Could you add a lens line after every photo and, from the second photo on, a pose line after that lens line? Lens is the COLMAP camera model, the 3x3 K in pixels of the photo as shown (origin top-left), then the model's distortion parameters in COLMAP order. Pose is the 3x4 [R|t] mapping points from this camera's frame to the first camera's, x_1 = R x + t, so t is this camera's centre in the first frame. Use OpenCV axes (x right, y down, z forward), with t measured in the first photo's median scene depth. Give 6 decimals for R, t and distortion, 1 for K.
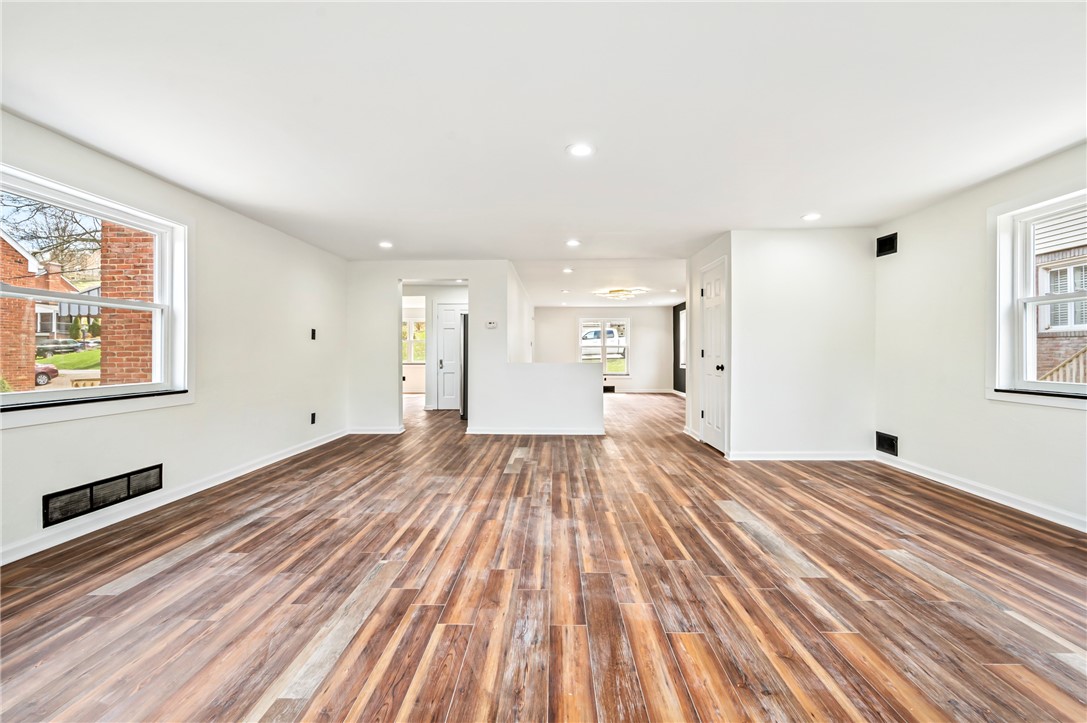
lens RADIAL K [[466.5, 0, 551.3], [0, 466.5, 362.5], [0, 0, 1]] dist [-0.001357, -0.000363]
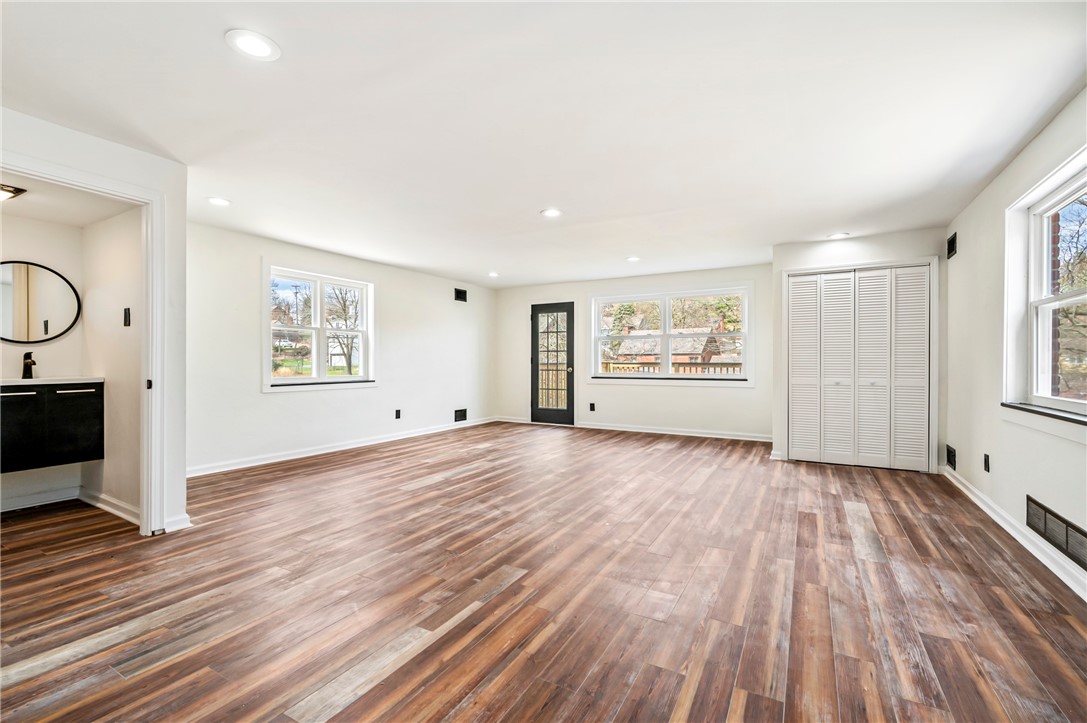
lens RADIAL K [[466.5, 0, 551.3], [0, 466.5, 362.5], [0, 0, 1]] dist [-0.001357, -0.000363]
pose [[-0.880050, -0.001229, 0.474879, -0.547715], [0.007503, 0.999836, 0.016492, -0.031013], [-0.474821, 0.018076, -0.879897, 2.058639]]
